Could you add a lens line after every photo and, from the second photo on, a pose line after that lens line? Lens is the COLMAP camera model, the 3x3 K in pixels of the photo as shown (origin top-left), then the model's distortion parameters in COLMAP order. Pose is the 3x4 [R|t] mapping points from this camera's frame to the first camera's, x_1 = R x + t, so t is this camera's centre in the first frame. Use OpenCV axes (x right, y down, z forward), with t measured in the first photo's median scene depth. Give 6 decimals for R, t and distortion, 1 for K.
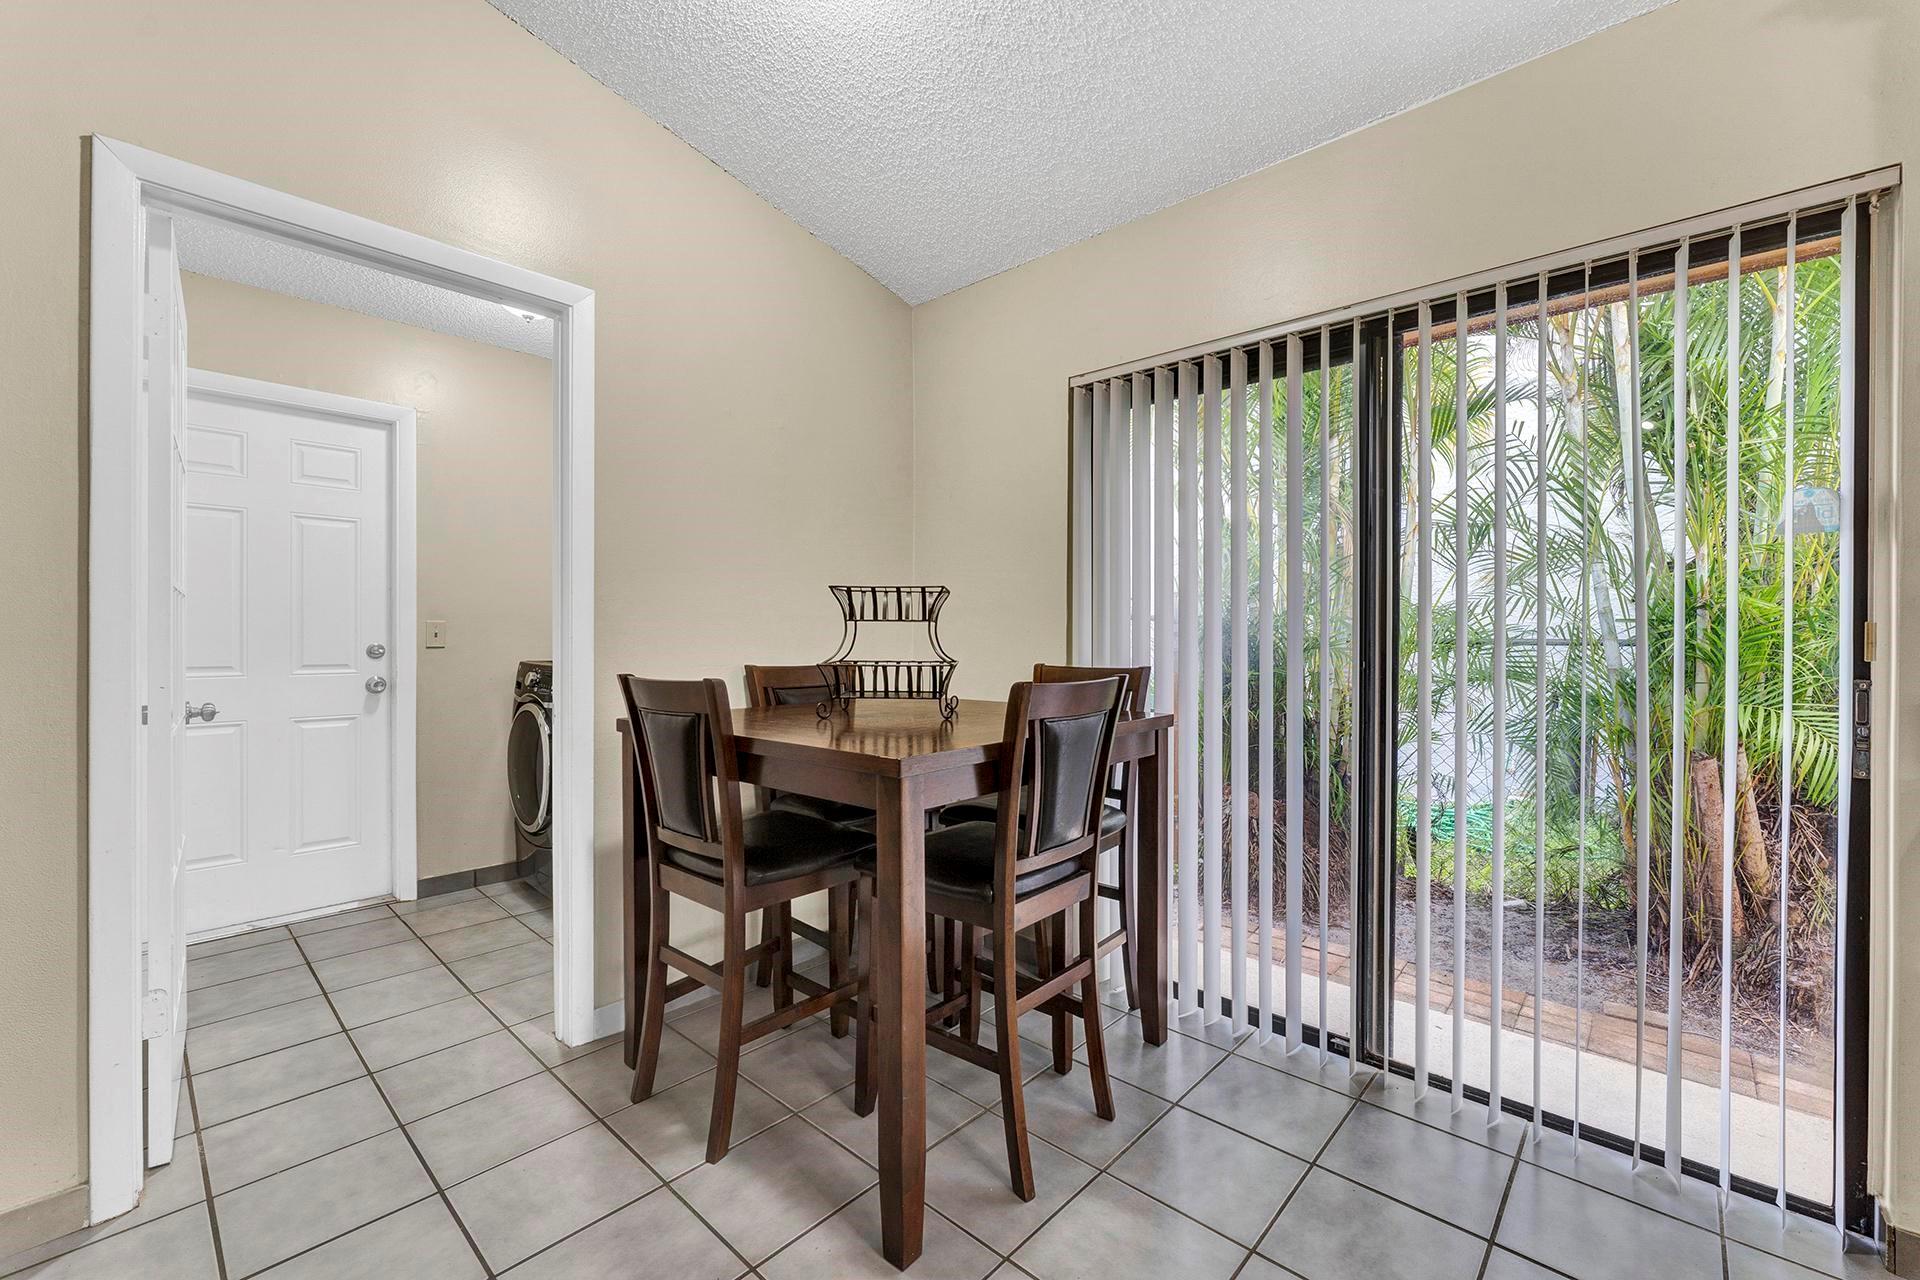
lens RADIAL K [[787.3, 0, 958.8], [0, 787.3, 637.4], [0, 0, 1]] dist [-0.003074, 0.001013]
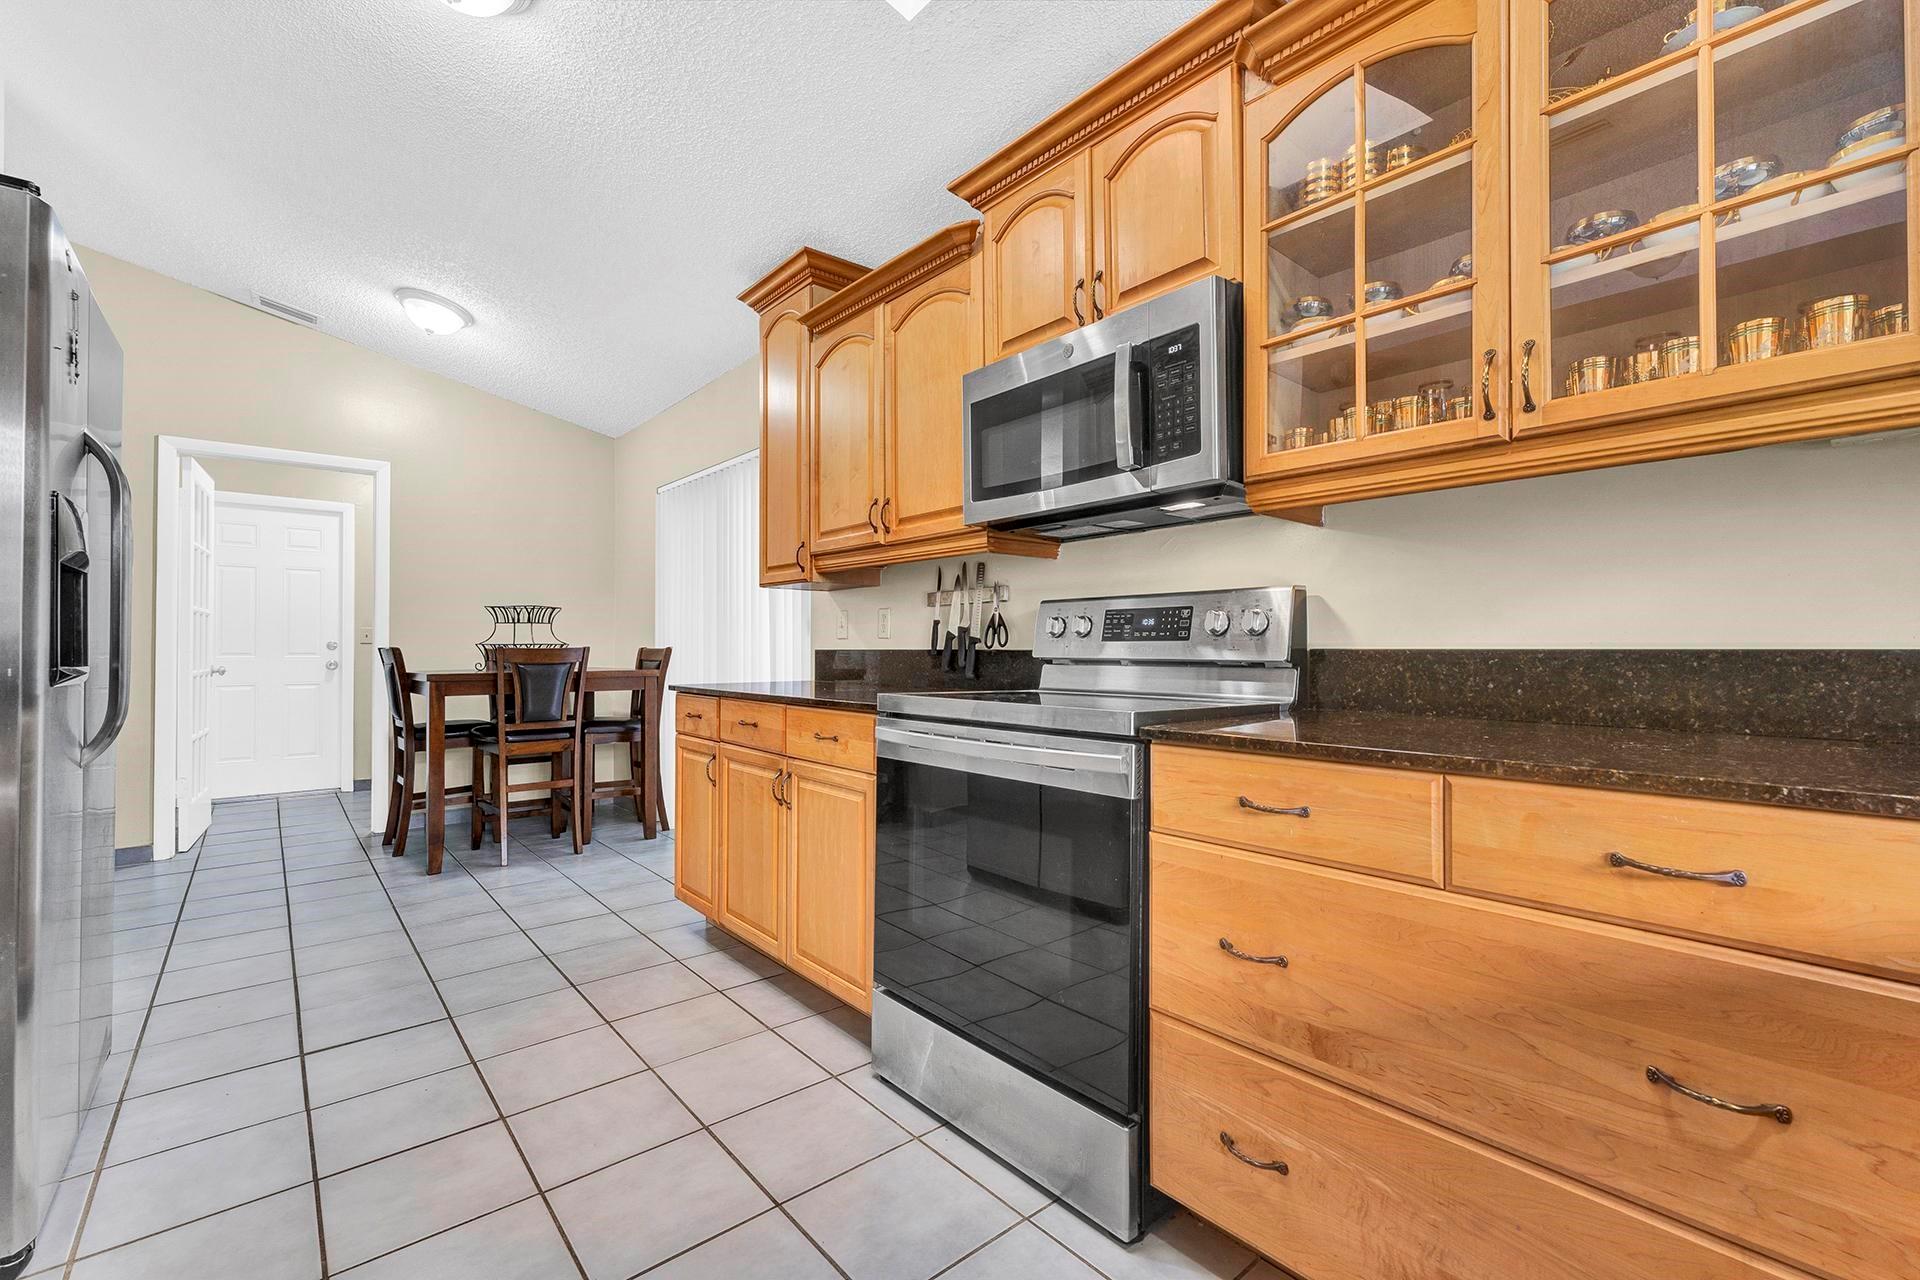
lens RADIAL K [[809.4, 0, 955.2], [0, 809.4, 643.7], [0, 0, 1]] dist [0.003394, -0.000020]
pose [[0.993593, 0.006487, -0.112827, 0.359866], [-0.006810, 0.999974, -0.002479, 0.003743], [0.112808, 0.003231, 0.993612, -0.269506]]
